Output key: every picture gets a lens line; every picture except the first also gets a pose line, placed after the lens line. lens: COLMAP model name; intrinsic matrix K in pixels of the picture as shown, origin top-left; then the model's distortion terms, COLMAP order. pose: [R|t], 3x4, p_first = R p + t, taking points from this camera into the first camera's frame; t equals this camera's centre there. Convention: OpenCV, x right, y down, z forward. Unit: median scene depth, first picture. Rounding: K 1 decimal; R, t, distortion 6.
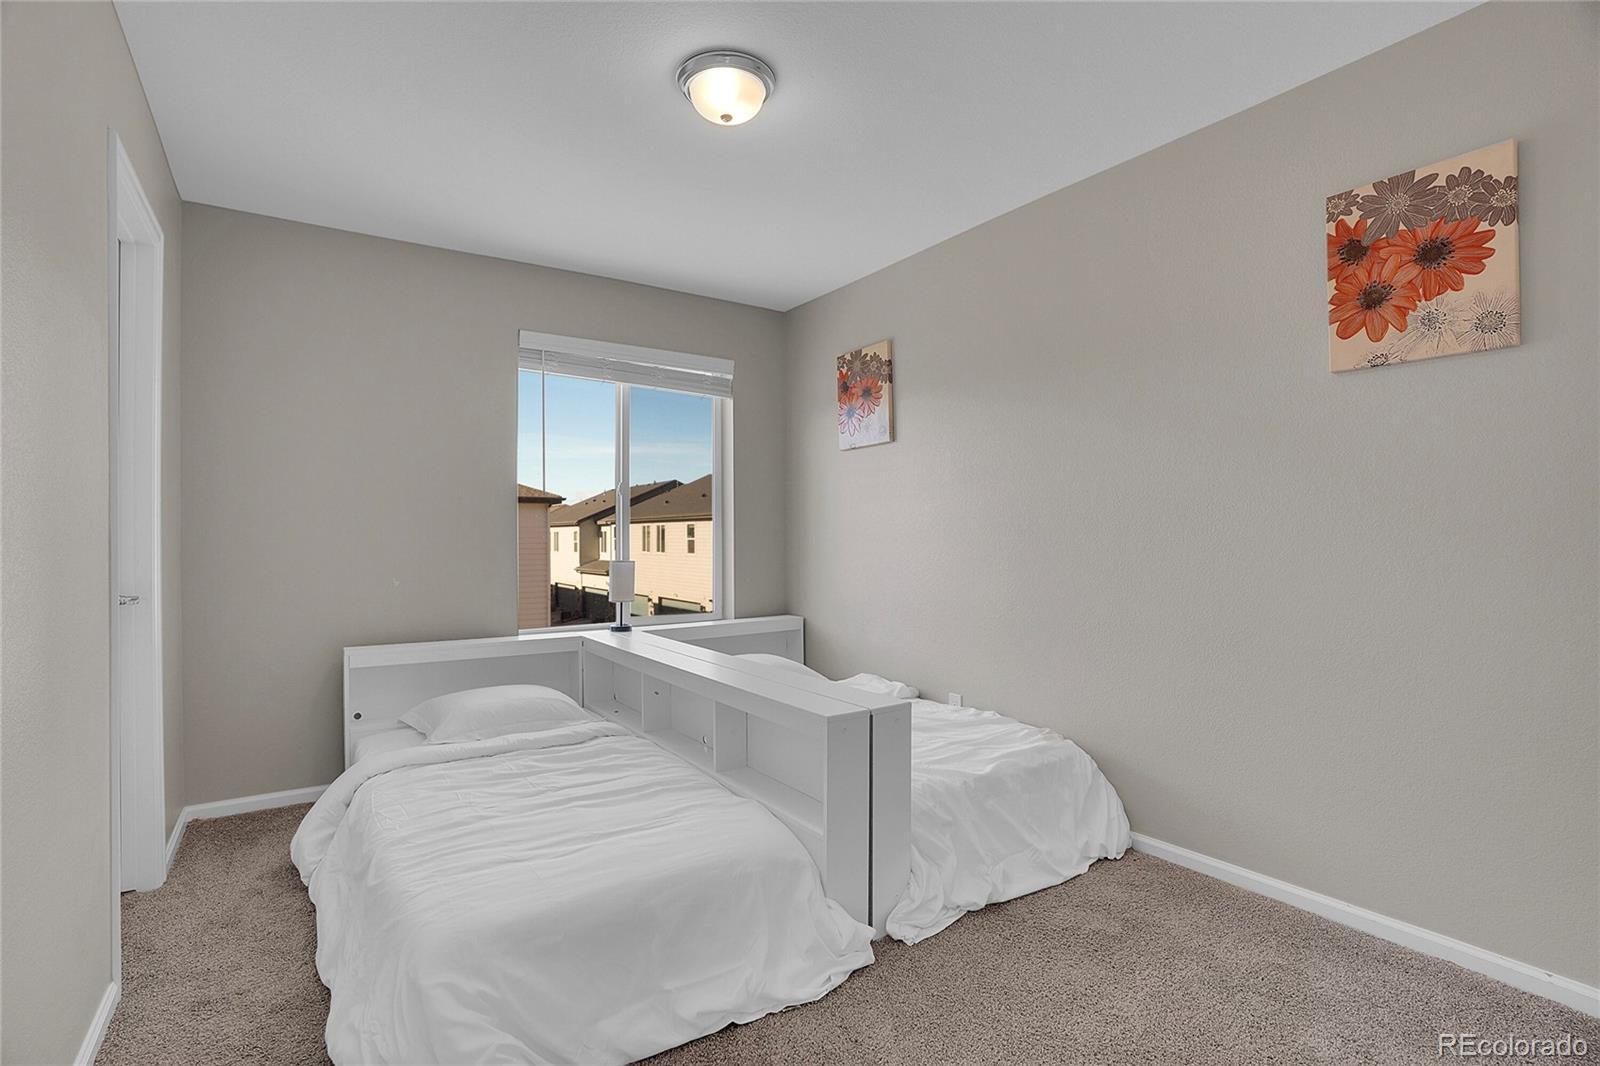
lens RADIAL K [[748.8, 0, 793.6], [0, 748.8, 535.8], [0, 0, 1]] dist [-0.068431, 0.024401]
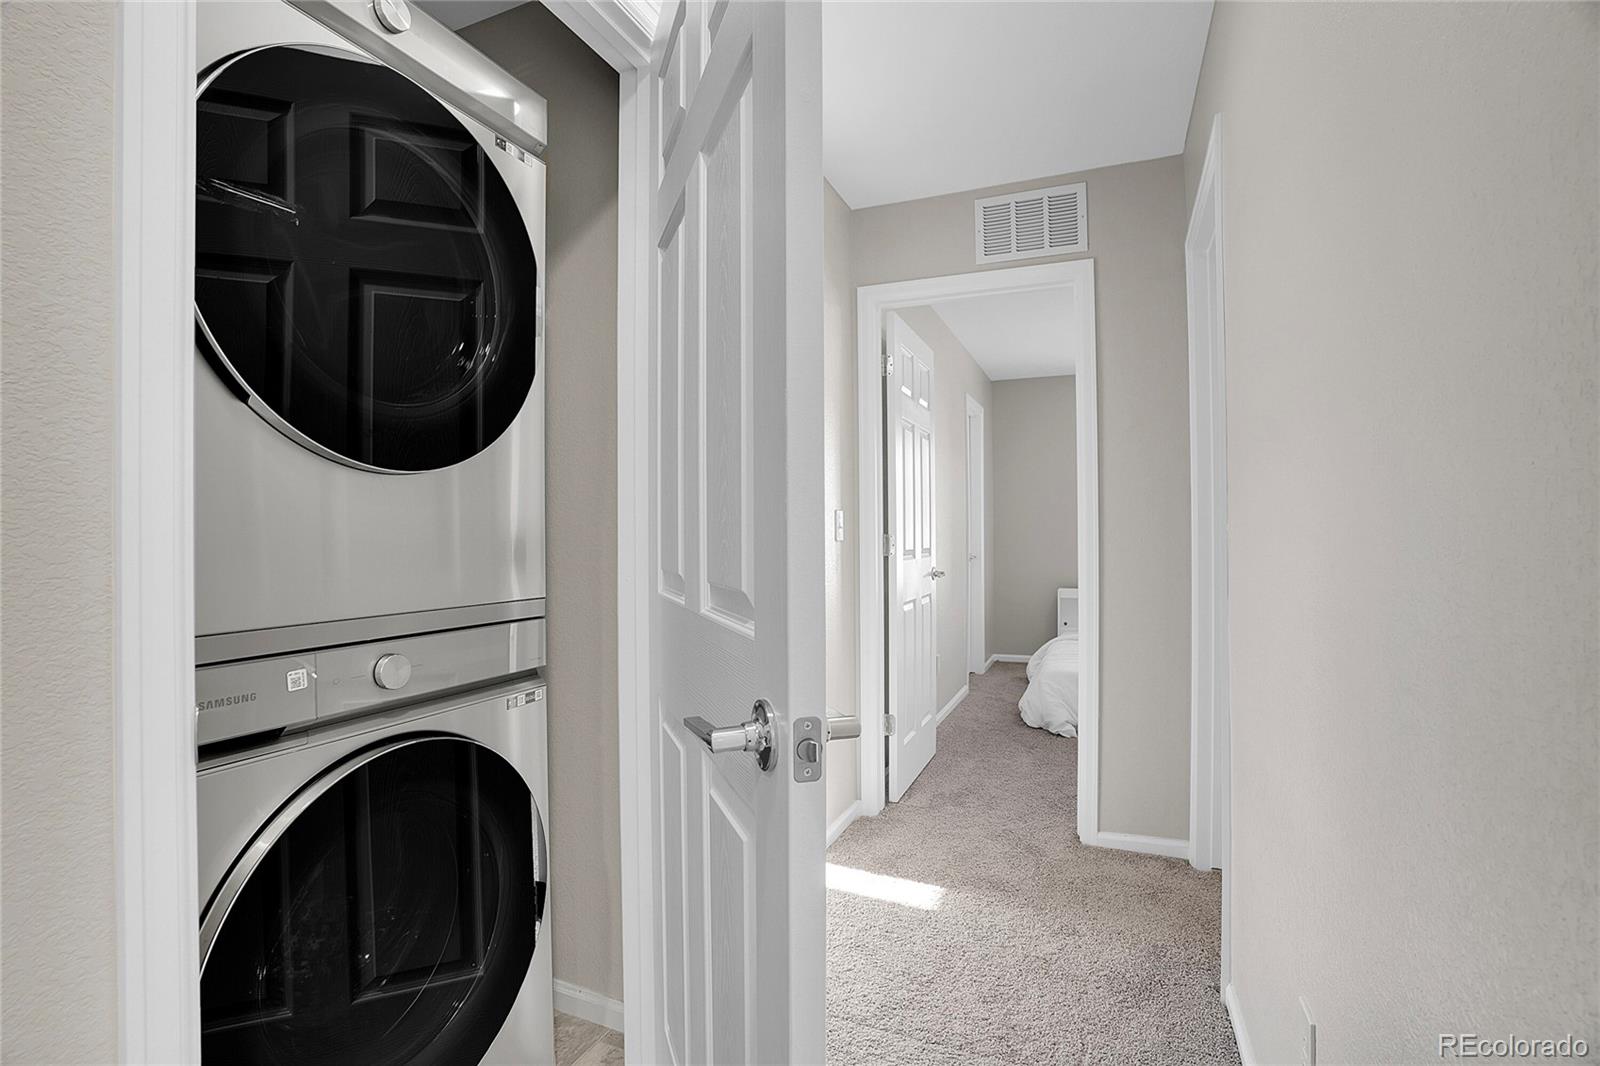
lens RADIAL K [[748.8, 0, 793.6], [0, 748.8, 535.8], [0, 0, 1]] dist [-0.068431, 0.024401]
pose [[0.535529, -0.000463, -0.844517, 0.805730], [0.007133, 0.999967, 0.003975, -0.007959], [0.844487, -0.008153, 0.535514, -0.795584]]
